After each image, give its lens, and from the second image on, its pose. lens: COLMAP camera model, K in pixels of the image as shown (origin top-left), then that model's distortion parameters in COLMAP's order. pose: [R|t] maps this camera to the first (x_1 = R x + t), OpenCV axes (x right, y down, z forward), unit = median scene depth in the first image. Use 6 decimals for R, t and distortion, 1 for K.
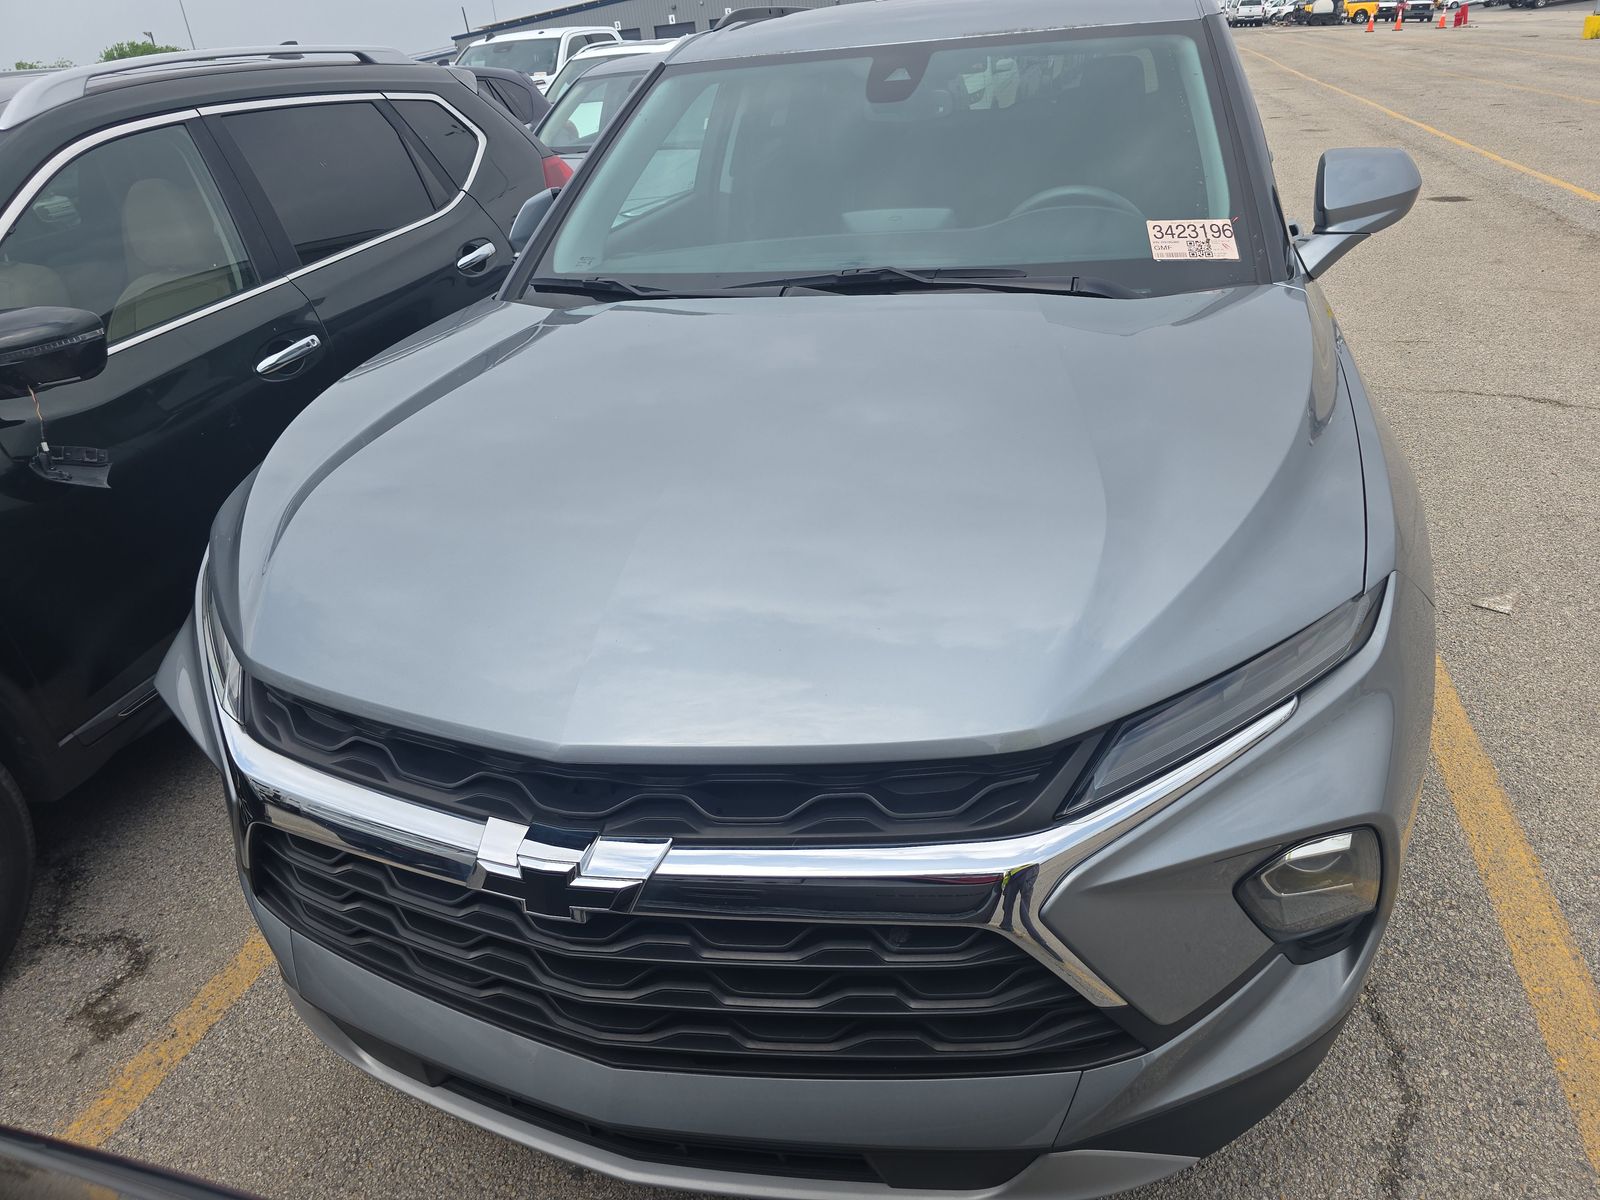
lens RADIAL K [[1080.1, 0, 802.4], [0, 1080.1, 603.3], [0, 0, 1]] dist [0.010472, -0.006534]
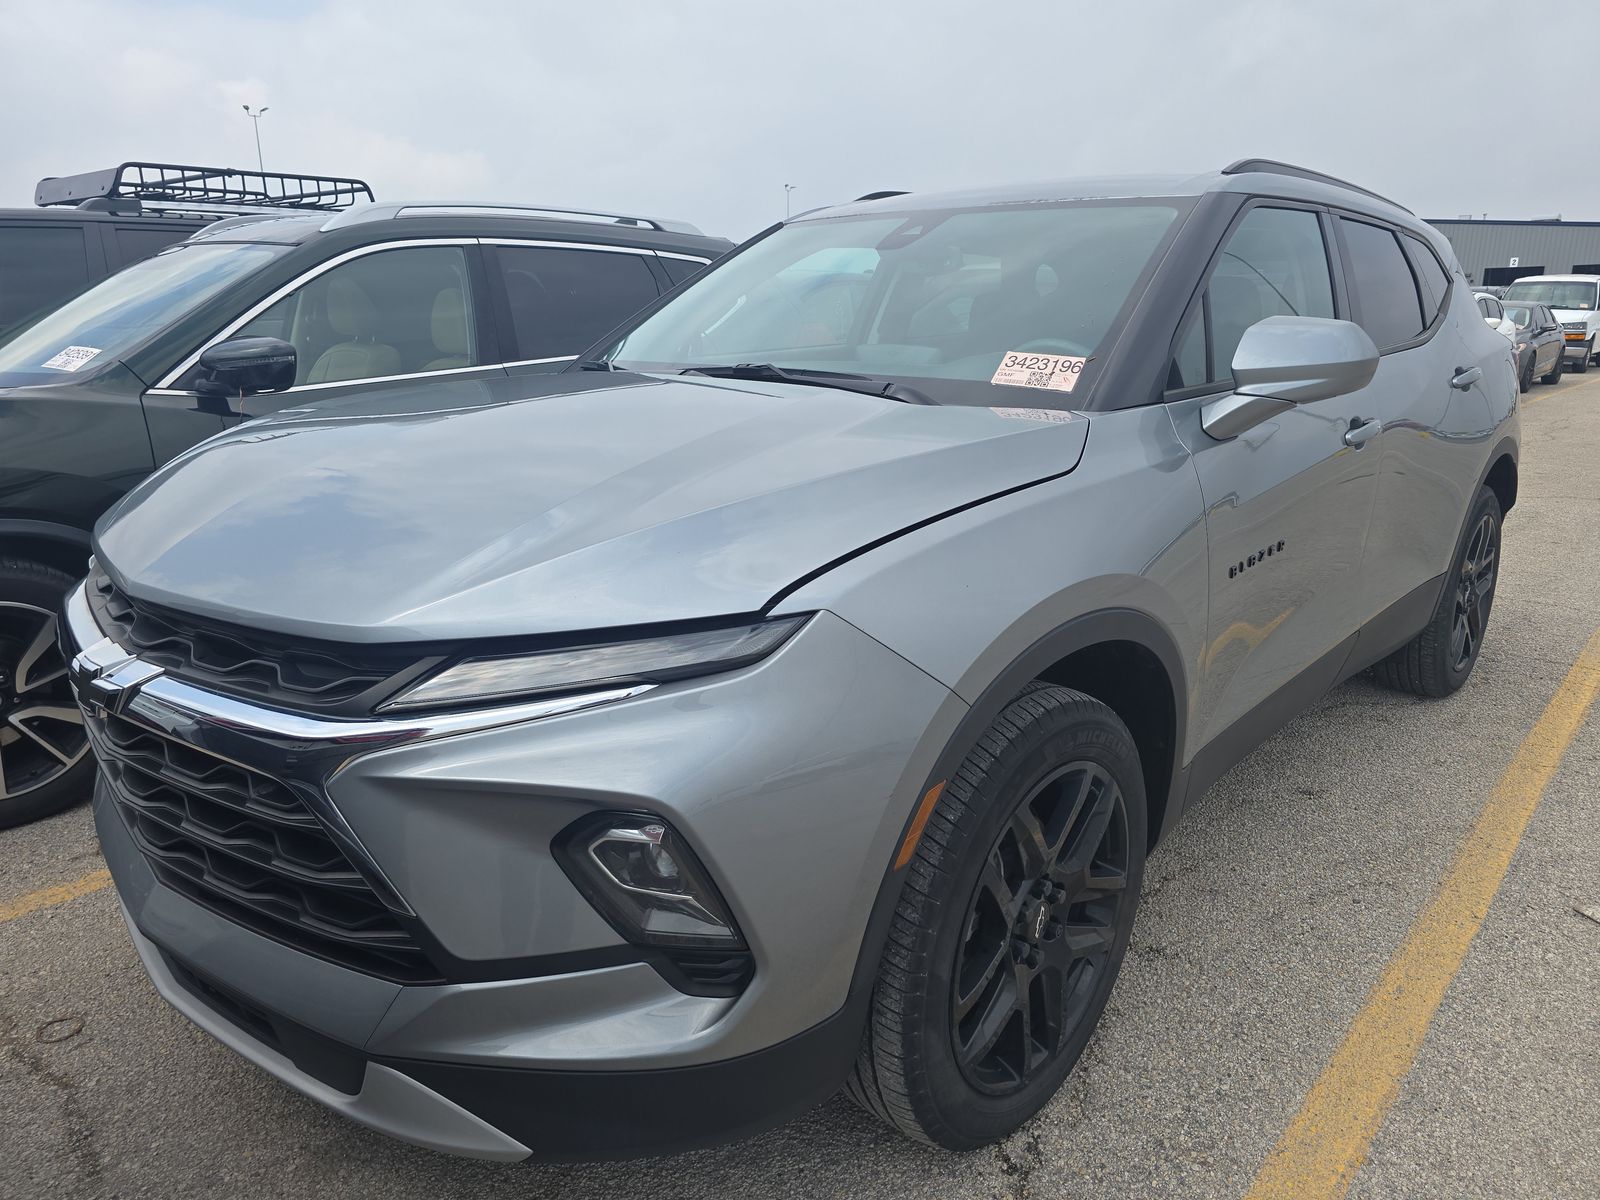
lens RADIAL K [[1080.1, 0, 811.4], [0, 1080.1, 608.7], [0, 0, 1]] dist [0.010472, -0.006534]
pose [[0.898583, 0.192818, -0.394169, 0.532477], [-0.263361, 0.955488, -0.132980, 0.059674], [0.350983, 0.223303, 0.909366, 0.044067]]
